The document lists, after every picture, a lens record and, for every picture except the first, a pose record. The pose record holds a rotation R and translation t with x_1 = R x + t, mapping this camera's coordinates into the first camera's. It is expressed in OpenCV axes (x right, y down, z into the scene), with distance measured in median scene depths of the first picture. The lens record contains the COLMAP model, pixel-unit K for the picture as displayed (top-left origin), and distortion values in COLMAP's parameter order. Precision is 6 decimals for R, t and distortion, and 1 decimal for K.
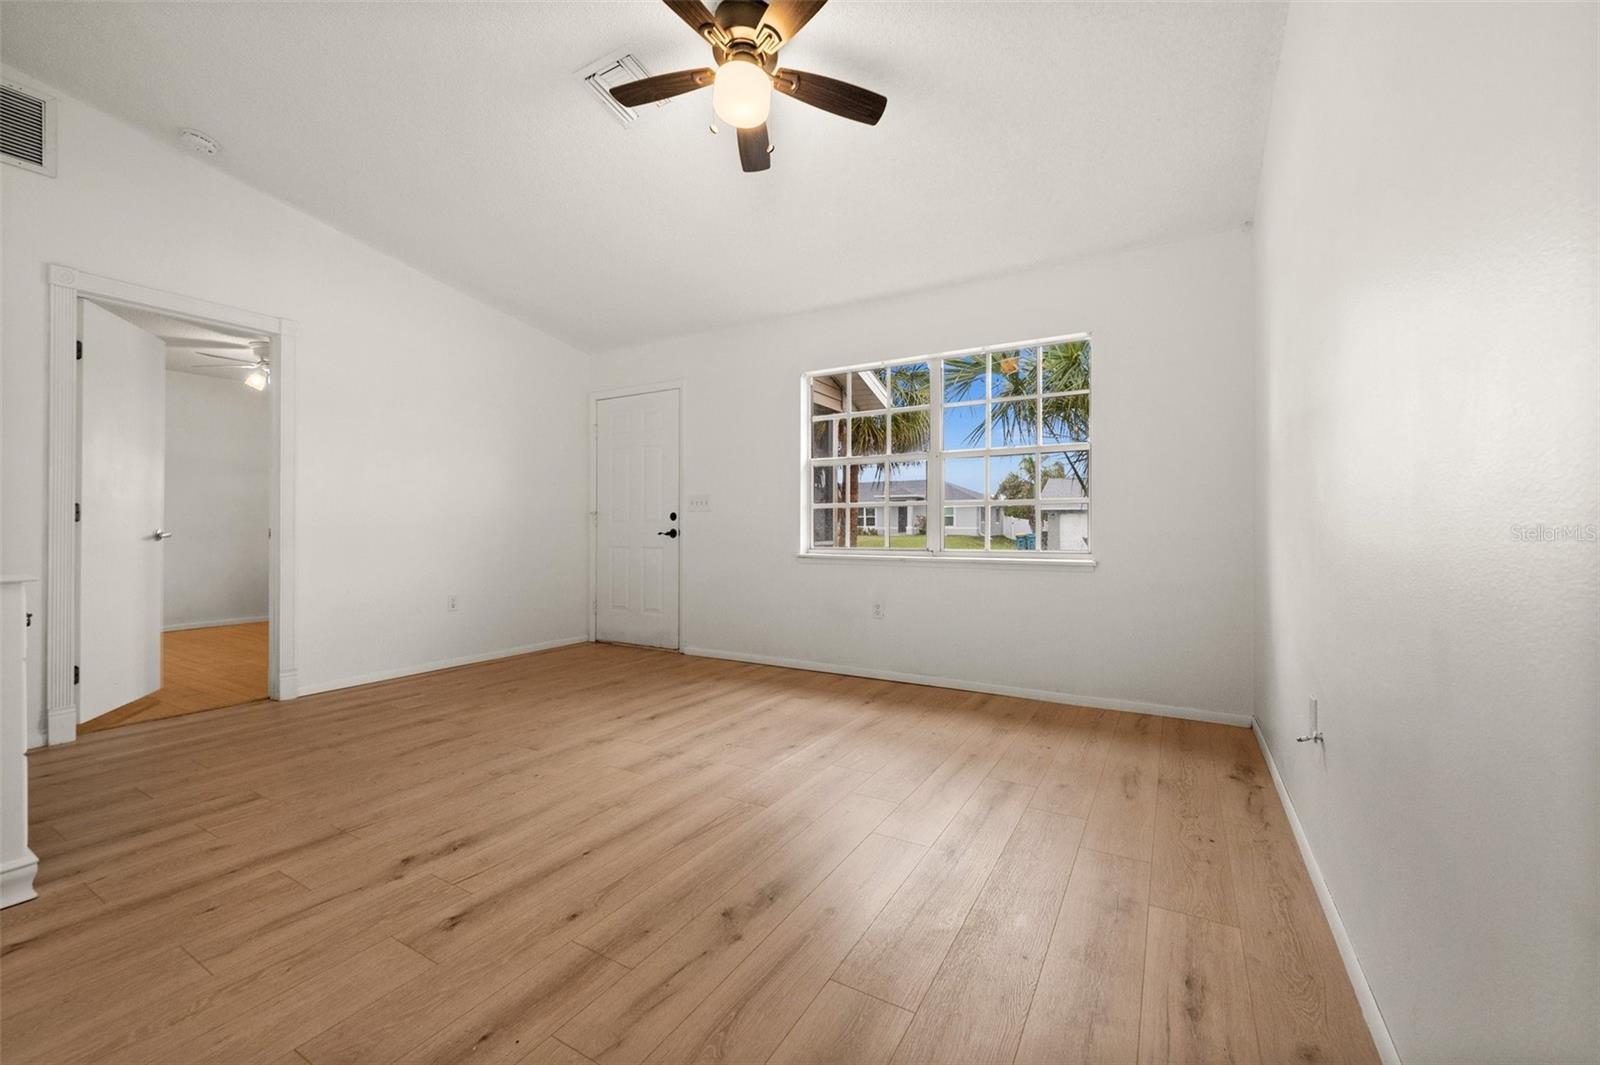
lens RADIAL K [[639.9, 0, 798.5], [0, 639.9, 530.1], [0, 0, 1]] dist [-0.001327, -0.000767]
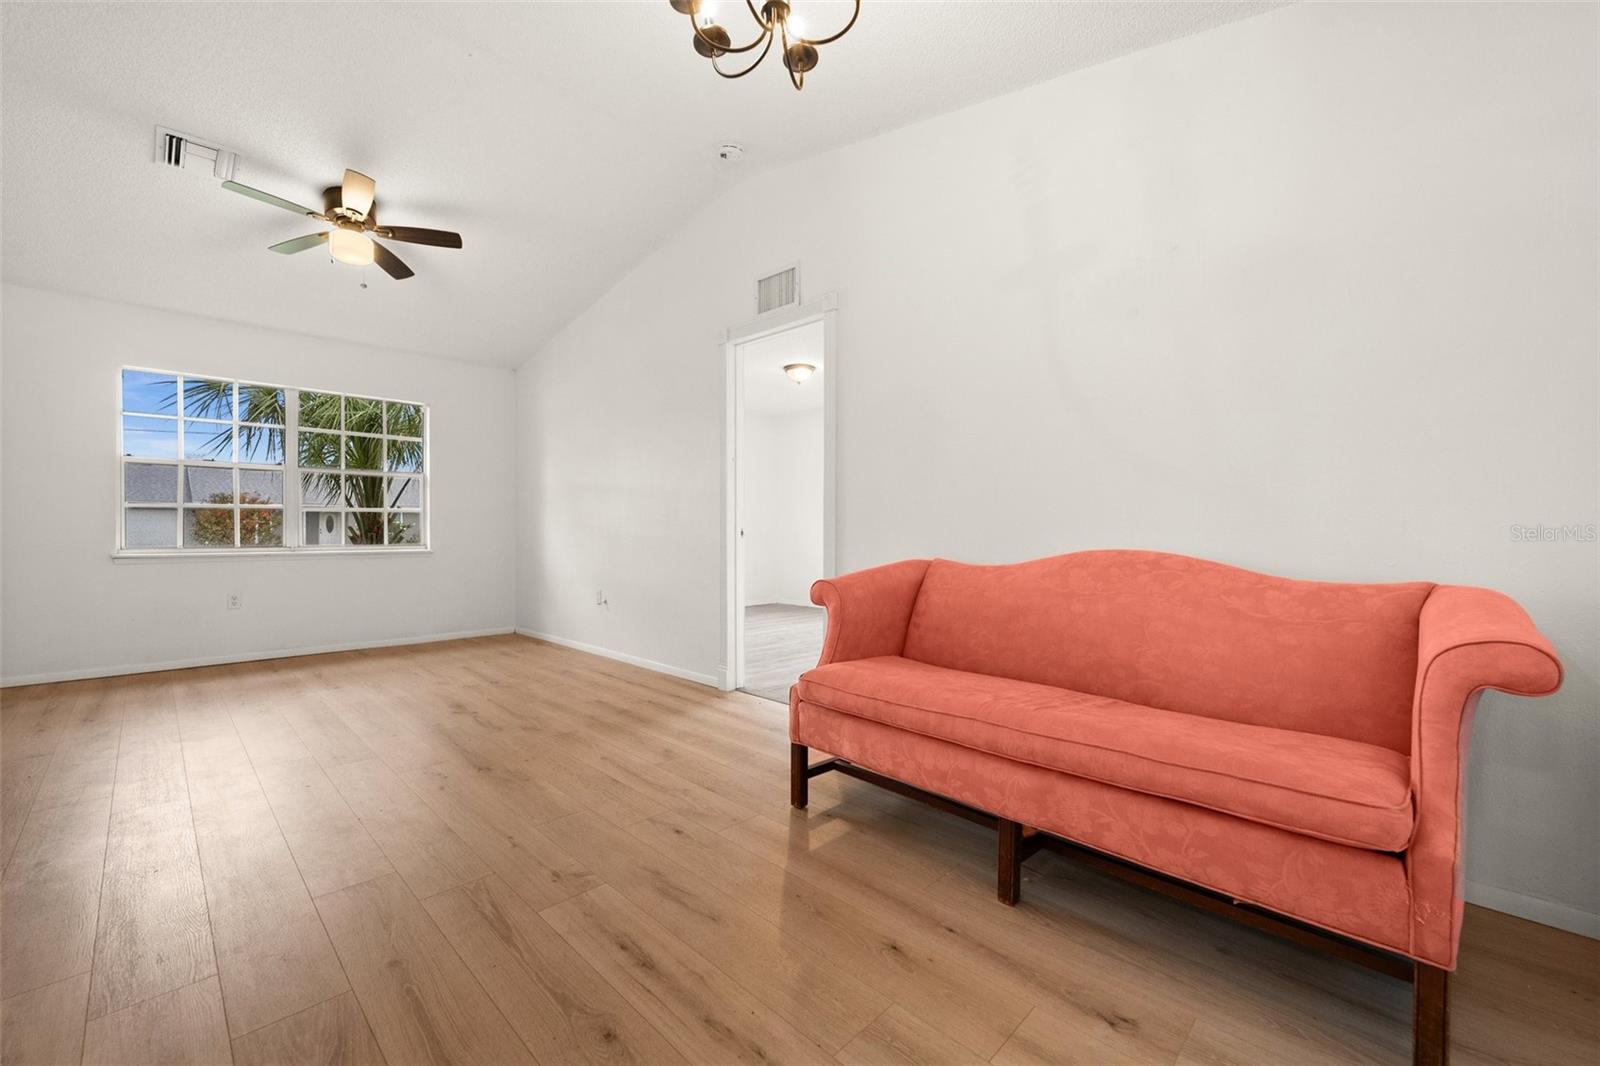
lens RADIAL K [[644.3, 0, 810.3], [0, 644.3, 539.7], [0, 0, 1]] dist [-0.002657, 0.000501]
pose [[0.236692, -0.013059, 0.971497, -1.152058], [-0.003324, 0.999893, 0.014250, -0.001522], [-0.971579, -0.006602, 0.236623, -0.384981]]
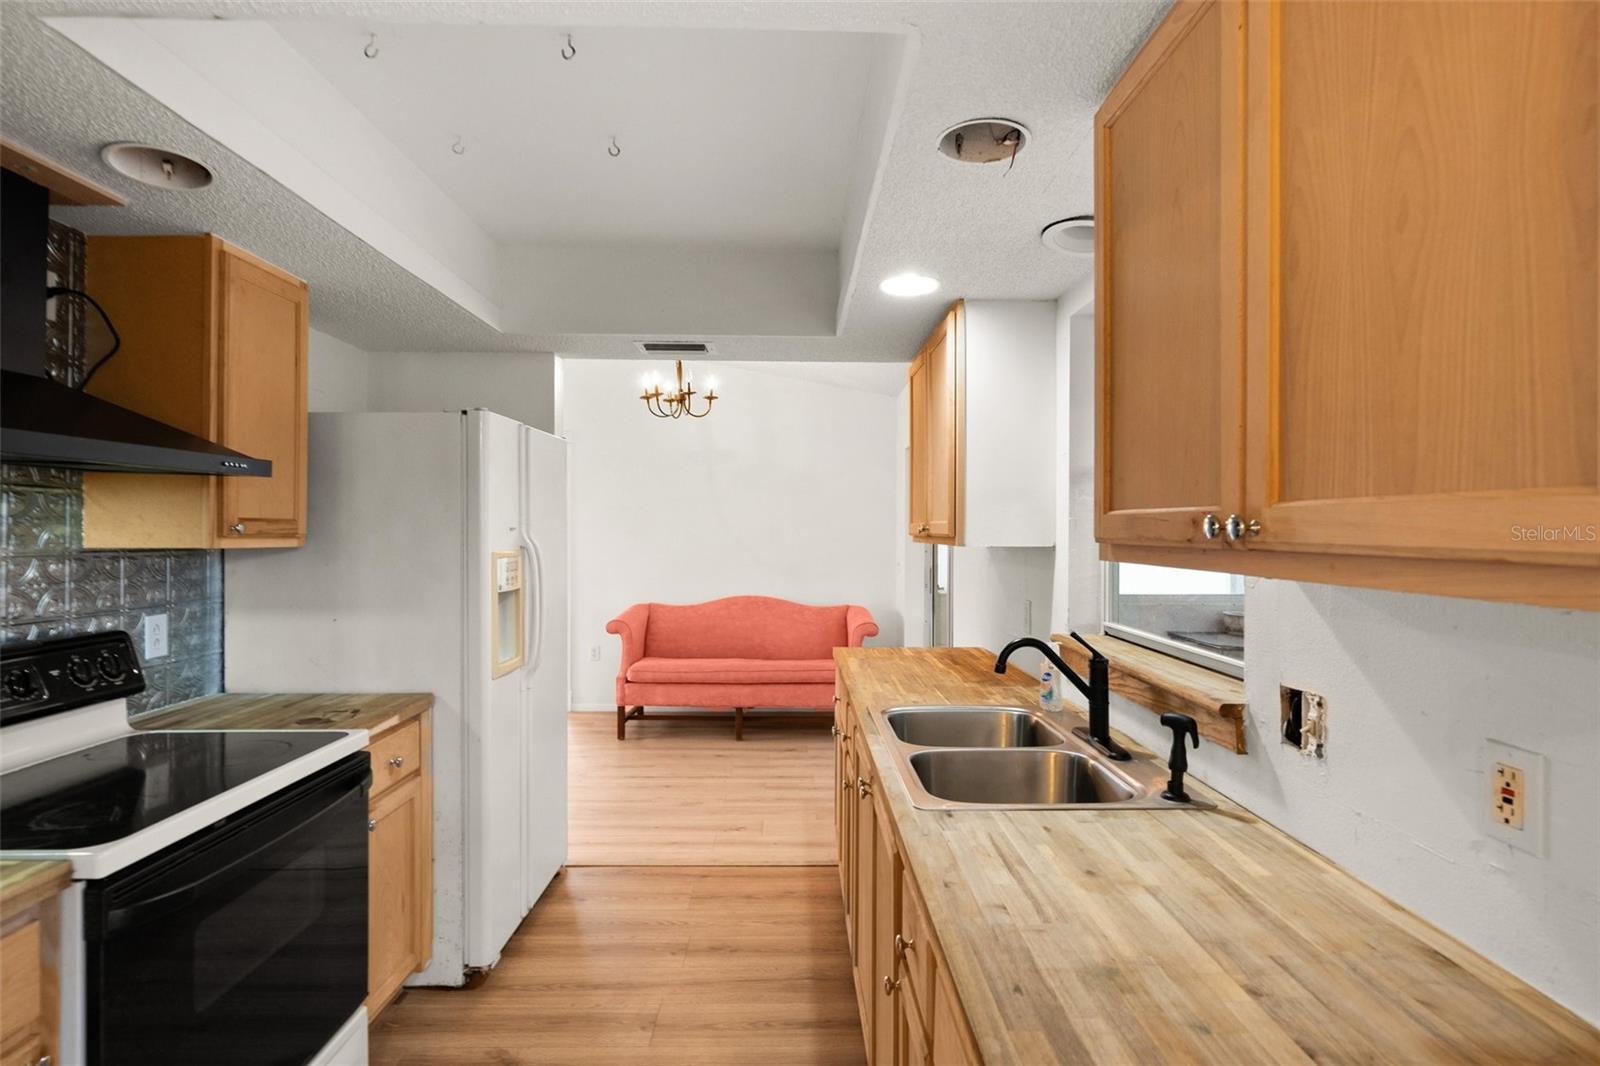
lens RADIAL K [[852.5, 0, 805.3], [0, 852.5, 525.4], [0, 0, 1]] dist [-0.001633, -0.000039]
pose [[-0.515296, -0.010320, 0.856950, -2.478874], [-0.004808, 0.999947, 0.009151, -0.209861], [-0.856999, 0.000596, -0.515318, 0.576302]]
